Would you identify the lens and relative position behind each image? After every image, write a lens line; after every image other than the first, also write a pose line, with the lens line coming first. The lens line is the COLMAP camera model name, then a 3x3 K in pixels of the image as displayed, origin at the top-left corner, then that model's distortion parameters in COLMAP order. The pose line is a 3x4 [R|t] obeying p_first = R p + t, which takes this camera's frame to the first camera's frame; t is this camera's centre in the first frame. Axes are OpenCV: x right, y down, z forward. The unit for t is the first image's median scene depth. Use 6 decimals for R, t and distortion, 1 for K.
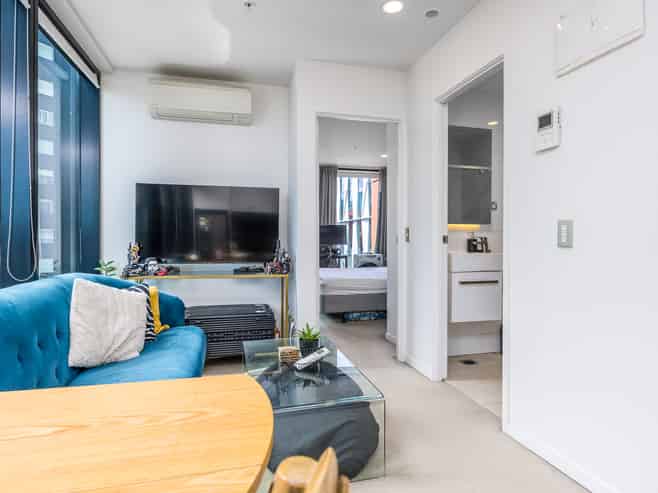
lens RADIAL K [[375.4, 0, 329.0], [0, 375.4, 246.5], [0, 0, 1]] dist [-0.001060, -0.000267]
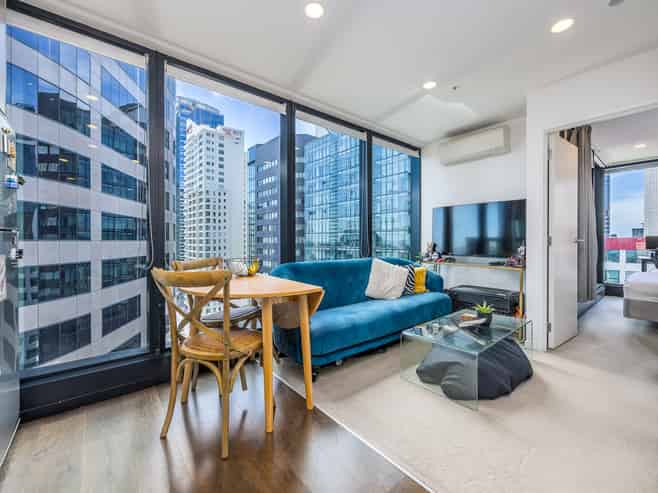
lens RADIAL K [[283.2, 0, 329.3], [0, 283.2, 243.7], [0, 0, 1]] dist [-0.000999, 0.000010]
pose [[0.411626, 0.007143, -0.911325, 0.468831], [-0.014869, 0.999889, 0.001122, 0.000721], [0.911232, 0.013089, 0.411686, 0.037789]]
